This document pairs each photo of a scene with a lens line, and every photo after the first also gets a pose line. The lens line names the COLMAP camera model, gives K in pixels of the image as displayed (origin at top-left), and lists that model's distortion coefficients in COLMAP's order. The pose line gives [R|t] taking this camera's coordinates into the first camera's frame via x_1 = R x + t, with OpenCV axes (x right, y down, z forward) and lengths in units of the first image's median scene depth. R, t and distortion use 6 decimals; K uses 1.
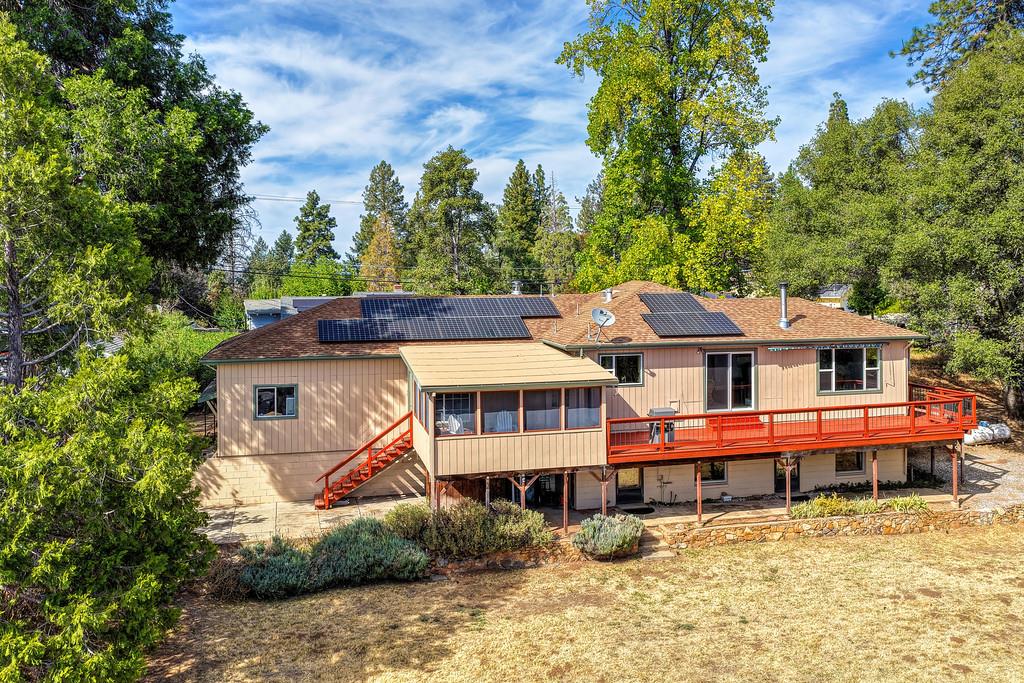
lens RADIAL K [[856.4, 0, 512.0], [0, 856.4, 341.5], [0, 0, 1]] dist [-0.004122, 0.007496]
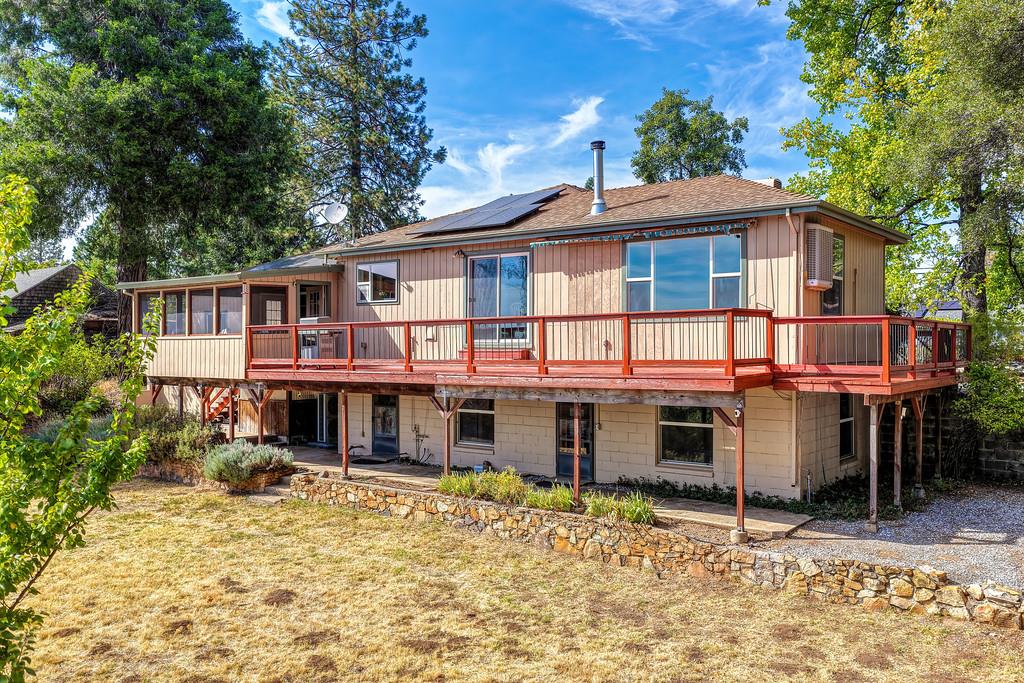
lens RADIAL K [[856.4, 0, 512.0], [0, 856.4, 341.5], [0, 0, 1]] dist [-0.004122, 0.007496]
pose [[0.608242, 0.001404, -0.793750, 0.826199], [-0.057688, 0.997432, -0.042441, 0.112634], [0.791653, 0.071604, 0.606761, 0.615030]]
